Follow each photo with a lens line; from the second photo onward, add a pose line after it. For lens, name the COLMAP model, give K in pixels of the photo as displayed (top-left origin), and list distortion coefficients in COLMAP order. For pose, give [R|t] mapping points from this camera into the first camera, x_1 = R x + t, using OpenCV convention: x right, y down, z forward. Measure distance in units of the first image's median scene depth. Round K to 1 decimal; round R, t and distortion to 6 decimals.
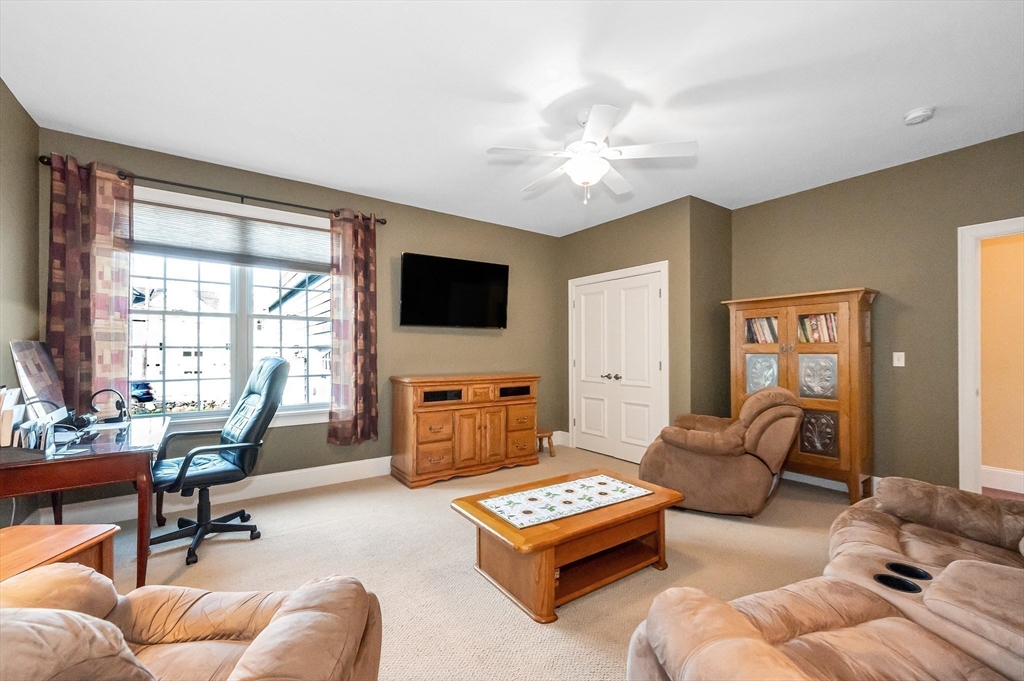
lens RADIAL K [[412.3, 0, 509.1], [0, 412.3, 348.7], [0, 0, 1]] dist [-0.002899, 0.000797]
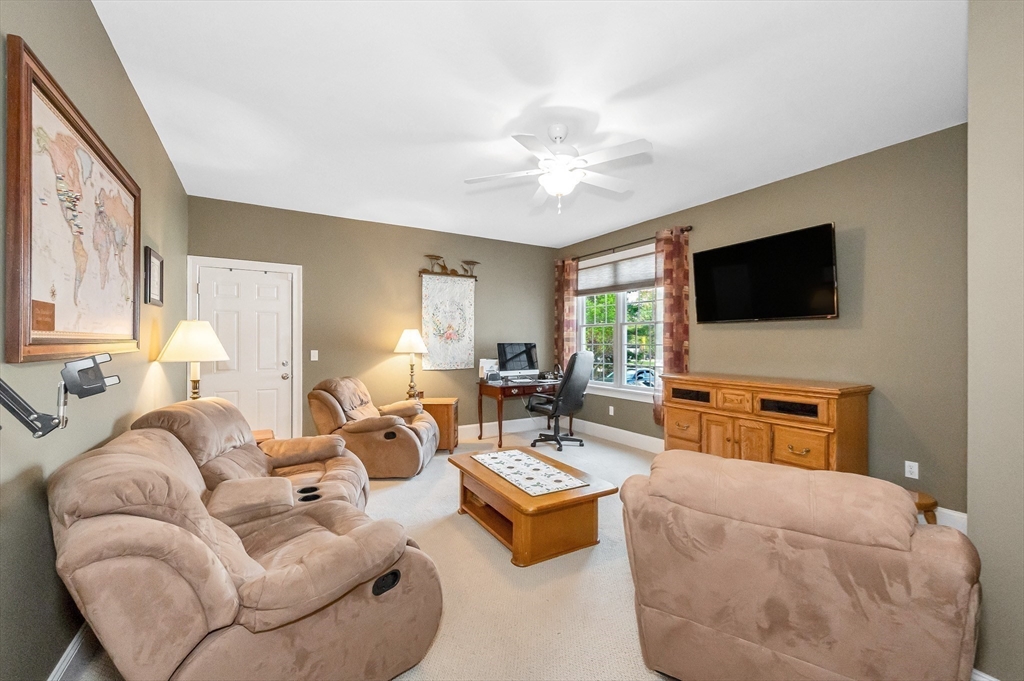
lens RADIAL K [[412.3, 0, 510.5], [0, 412.3, 338.7], [0, 0, 1]] dist [-0.002899, 0.000797]
pose [[-0.069786, -0.006749, -0.997539, 0.862105], [0.005184, 0.999961, -0.007128, -0.015281], [0.997548, -0.005669, -0.069749, 0.651331]]
